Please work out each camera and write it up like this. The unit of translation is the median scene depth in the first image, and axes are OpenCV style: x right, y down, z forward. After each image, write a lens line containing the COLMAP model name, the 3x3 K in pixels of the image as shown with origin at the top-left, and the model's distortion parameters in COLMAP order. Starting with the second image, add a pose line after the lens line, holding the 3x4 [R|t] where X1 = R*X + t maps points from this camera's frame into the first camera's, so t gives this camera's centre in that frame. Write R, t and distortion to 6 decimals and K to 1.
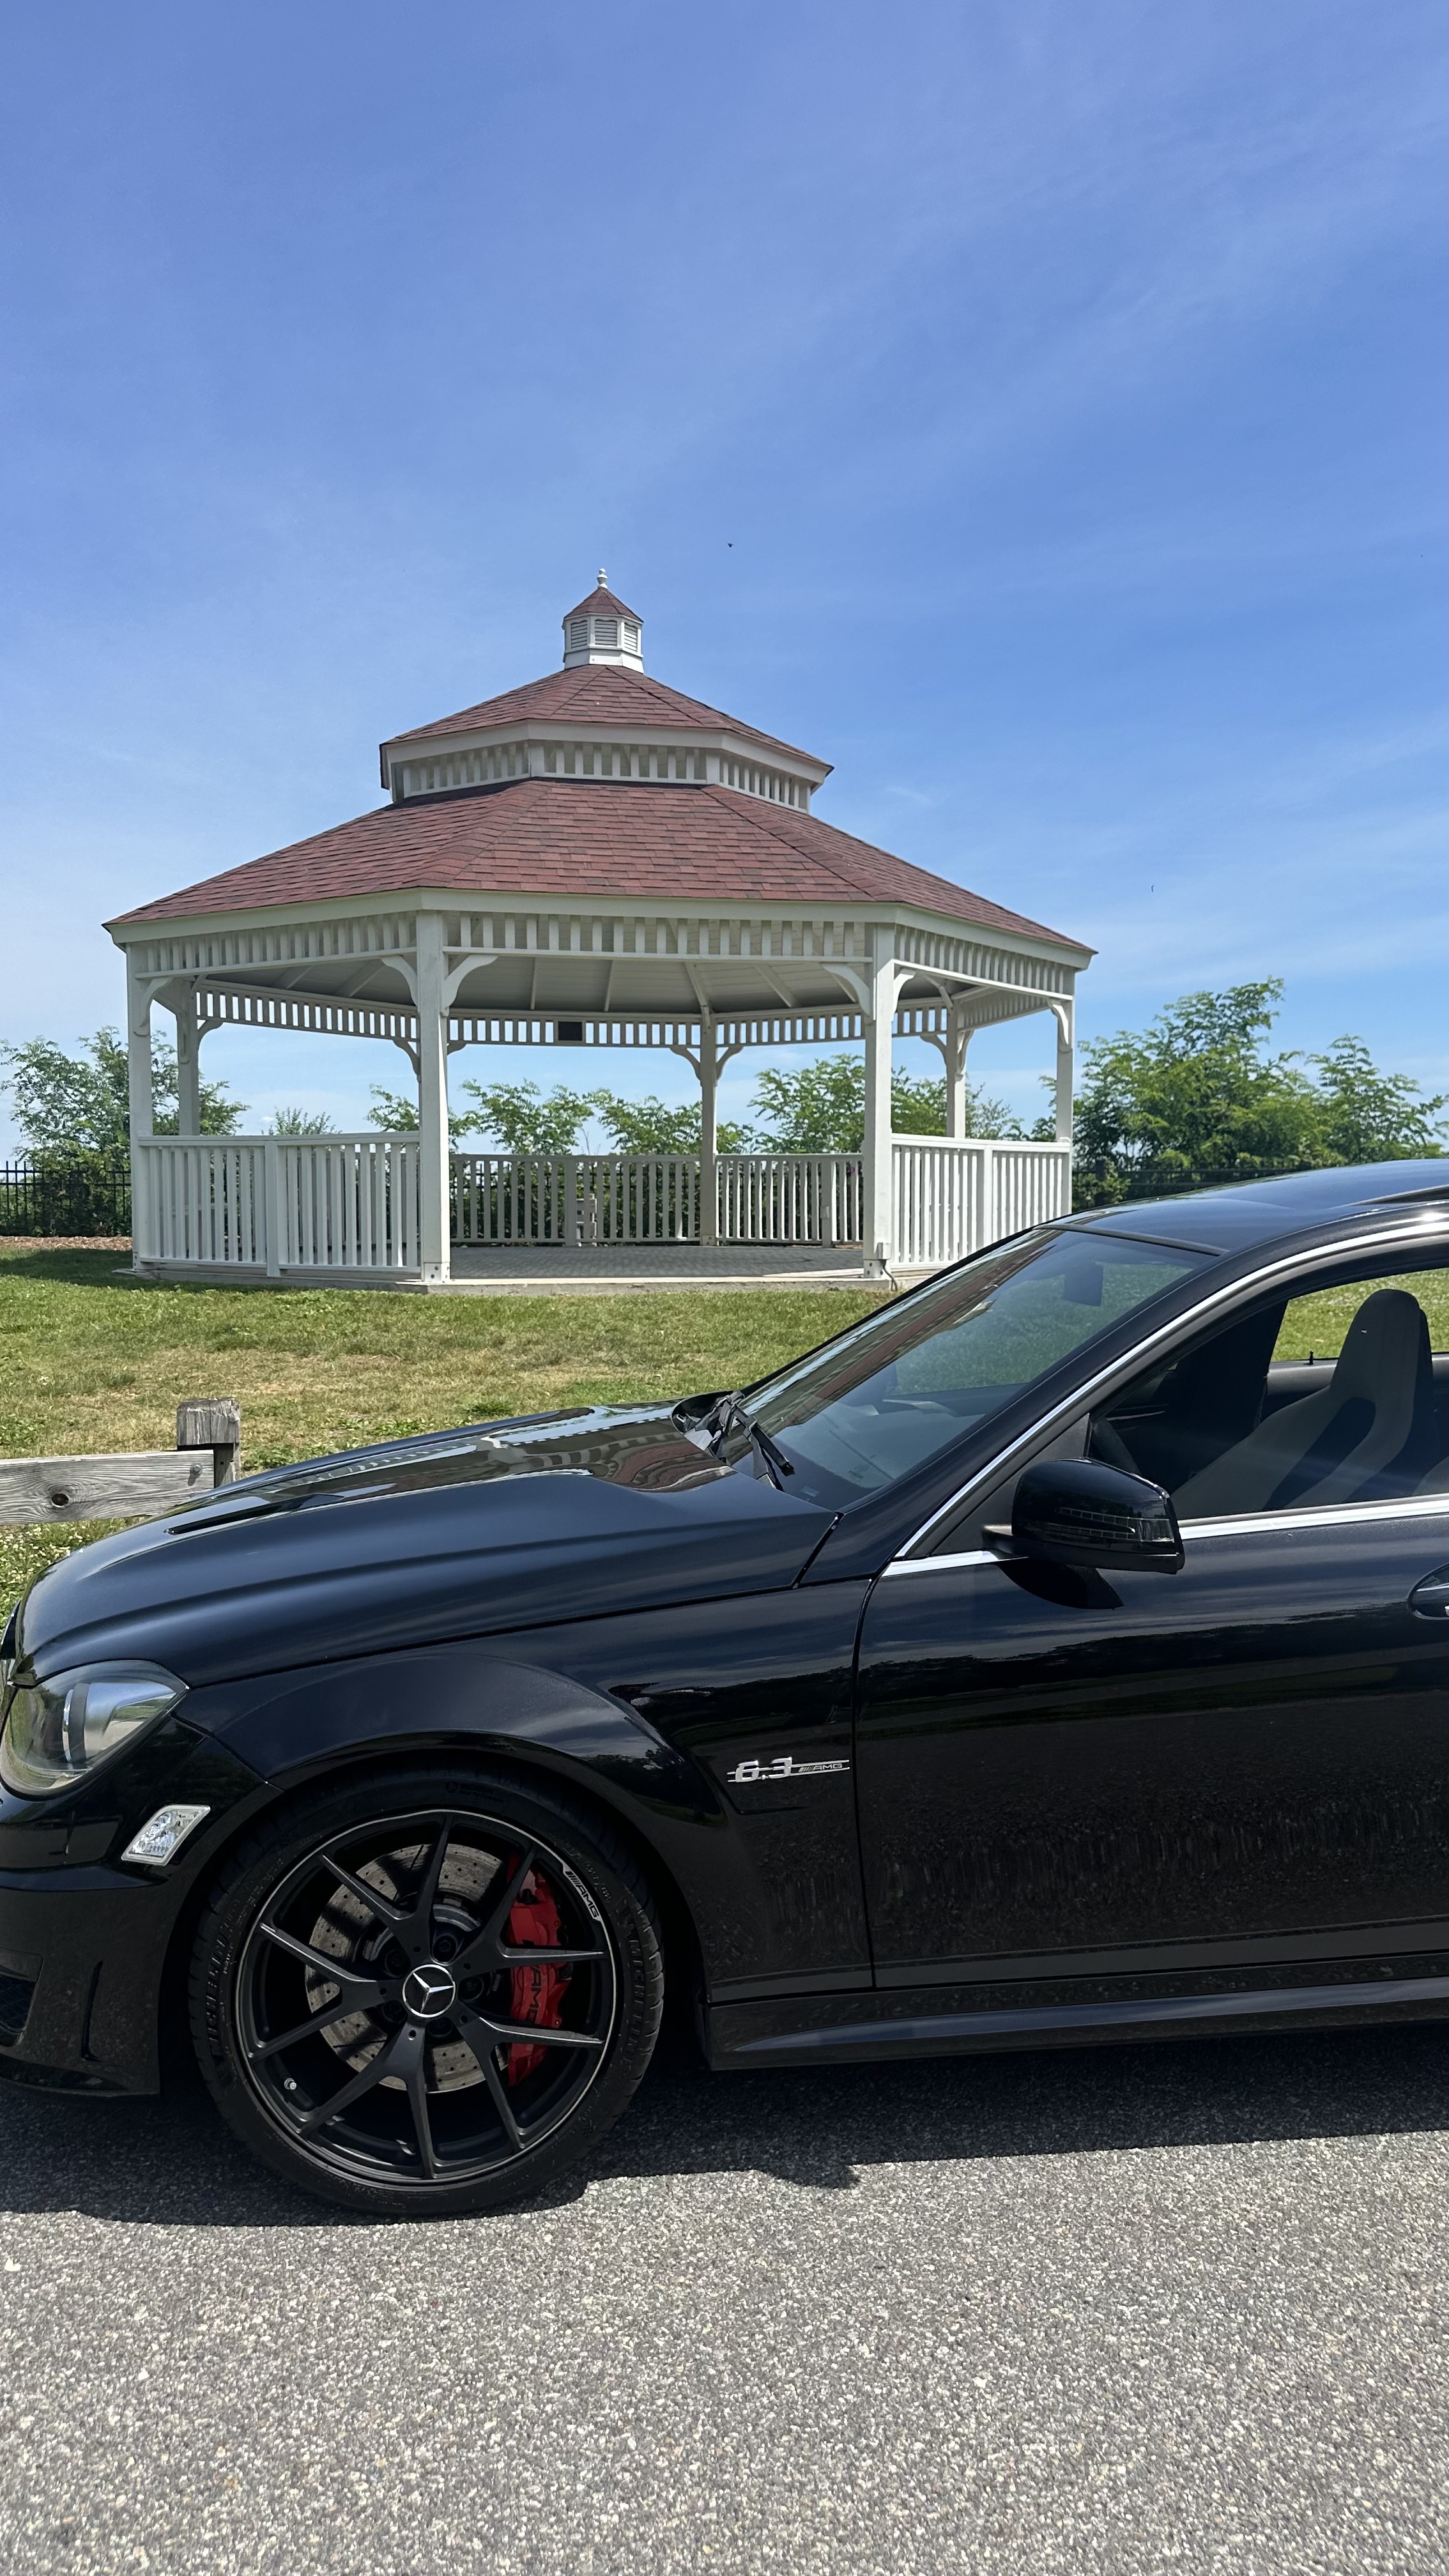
lens RADIAL K [[1844.0, 0, 724.5], [0, 1844.0, 1288.0], [0, 0, 1]] dist [0.071626, -0.000560]
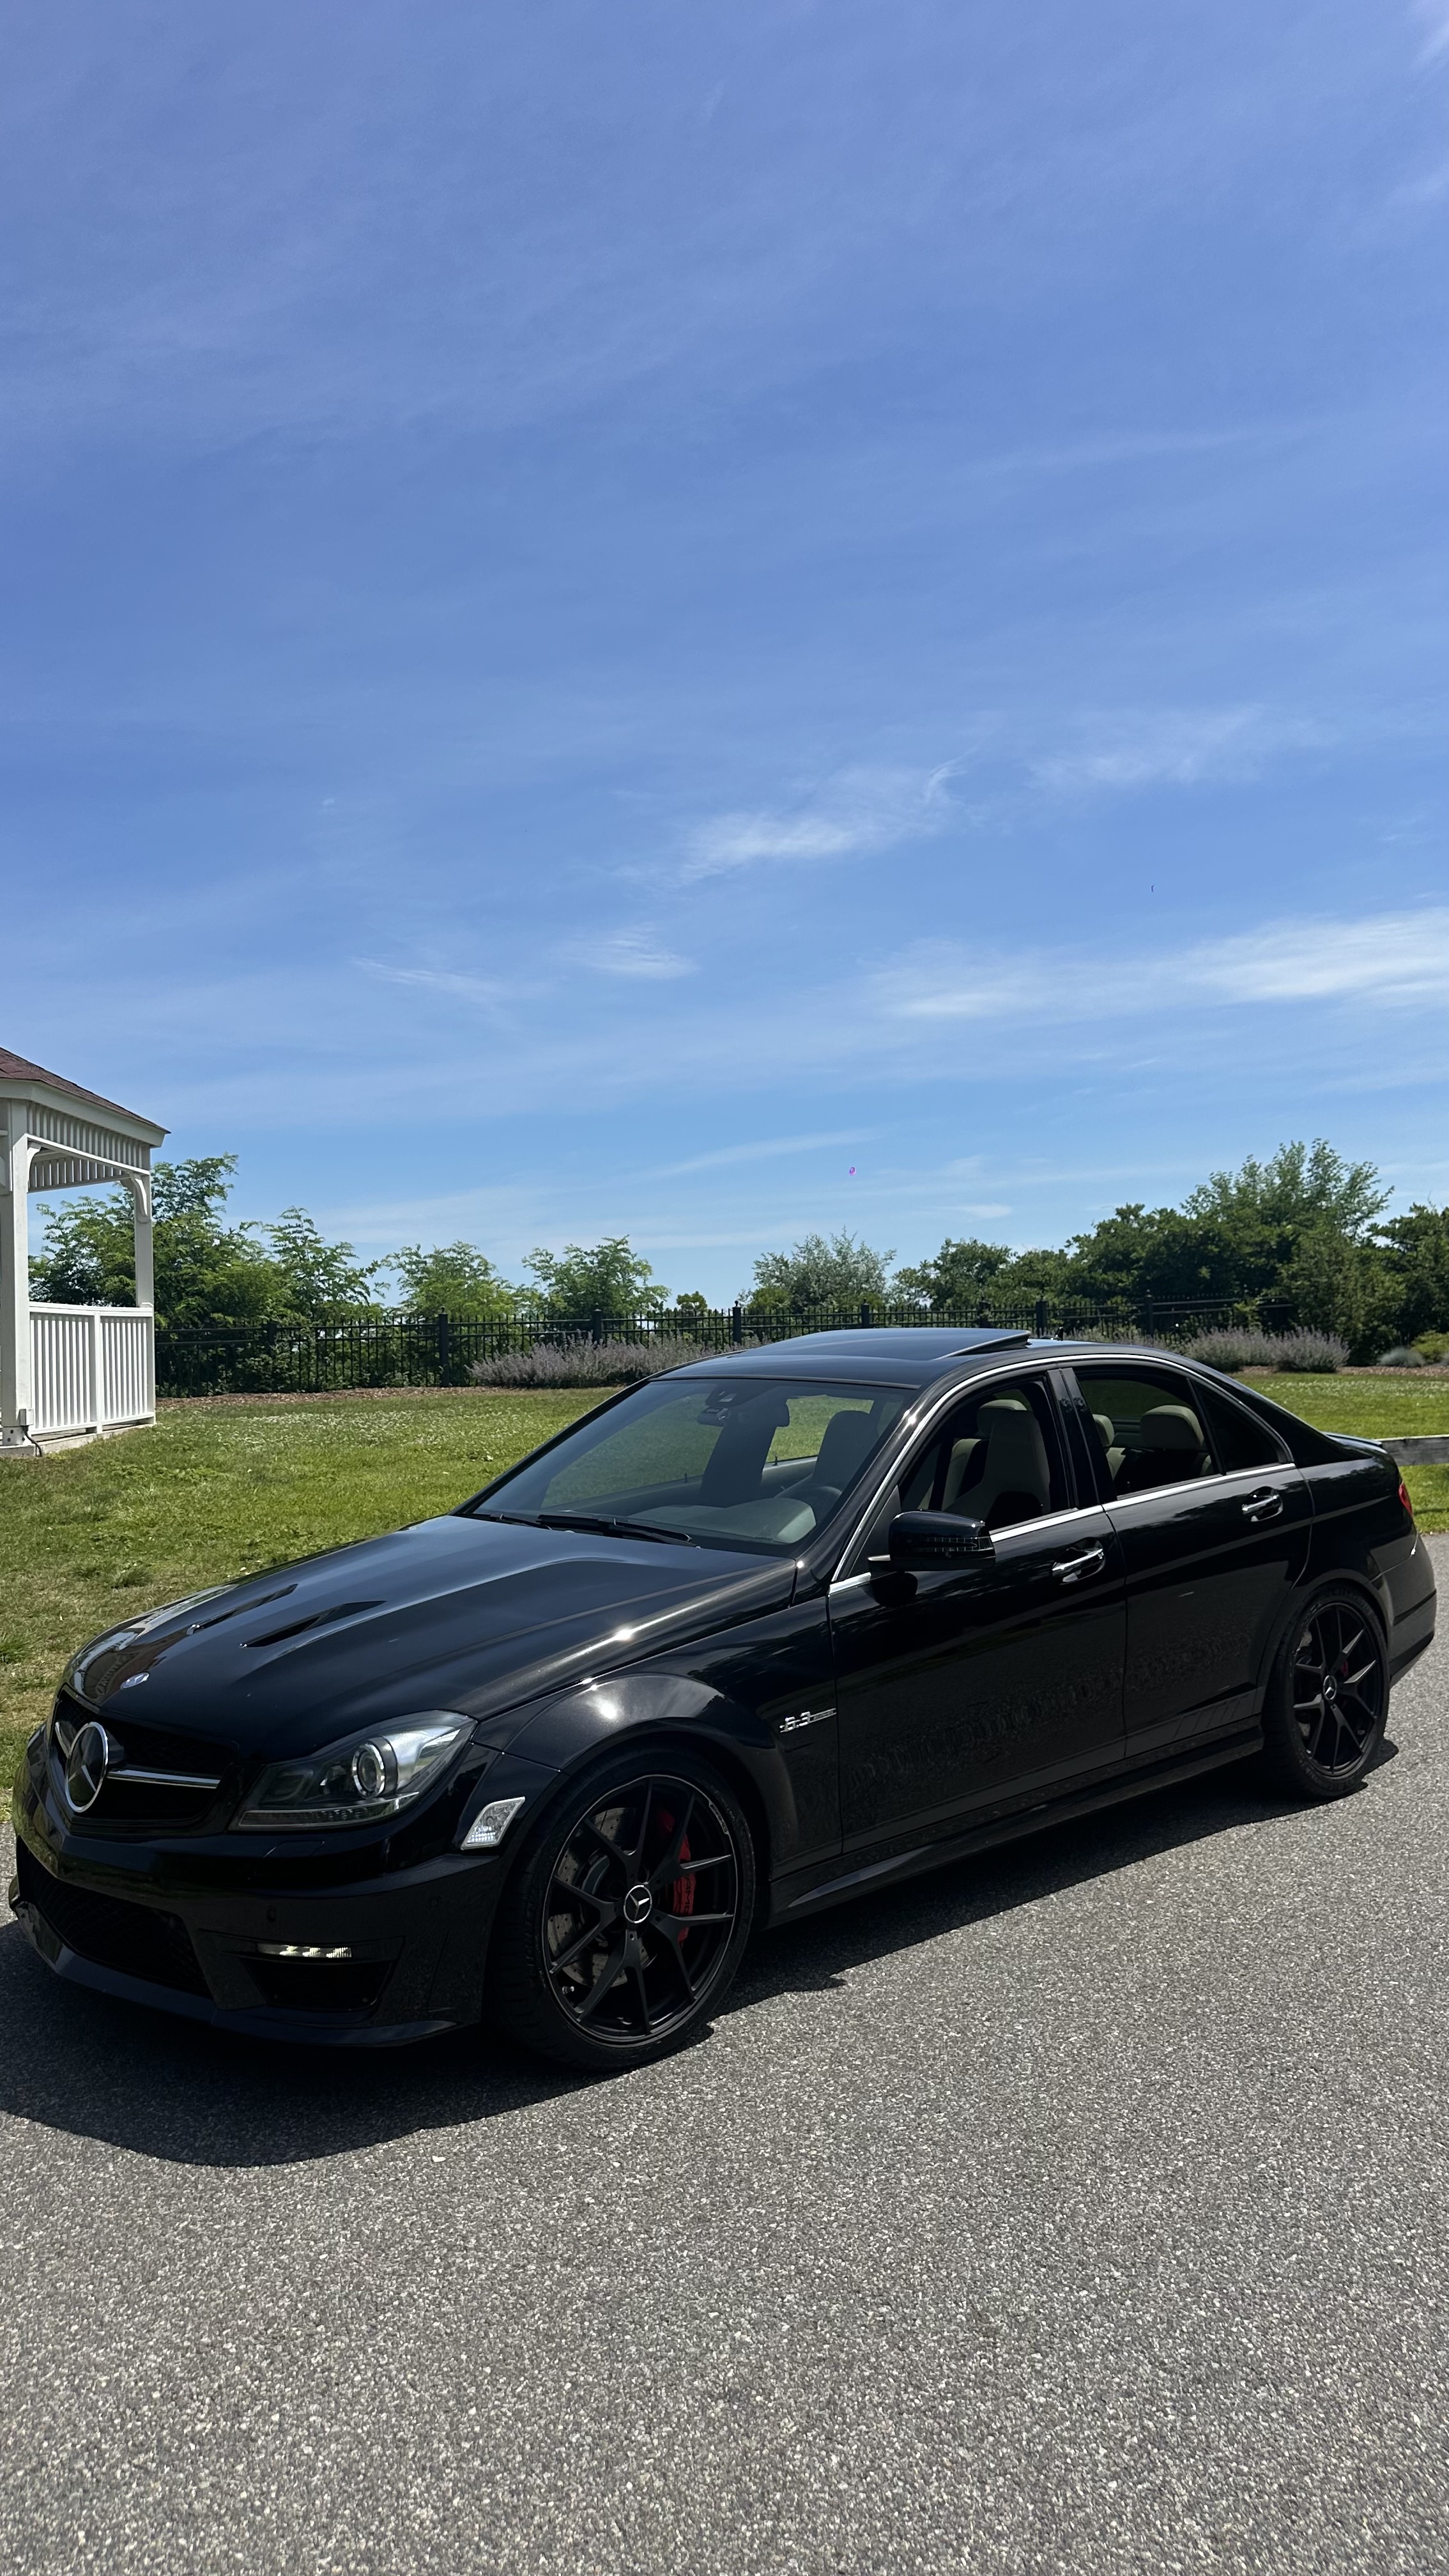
lens RADIAL K [[1826.4, 0, 724.5], [0, 1826.4, 1288.0], [0, 0, 1]] dist [0.181525, -0.000820]
pose [[0.799869, -0.002578, 0.600169, -0.126652], [0.052491, 0.996459, -0.065678, -0.001411], [-0.597874, 0.084037, 0.797172, -0.033776]]
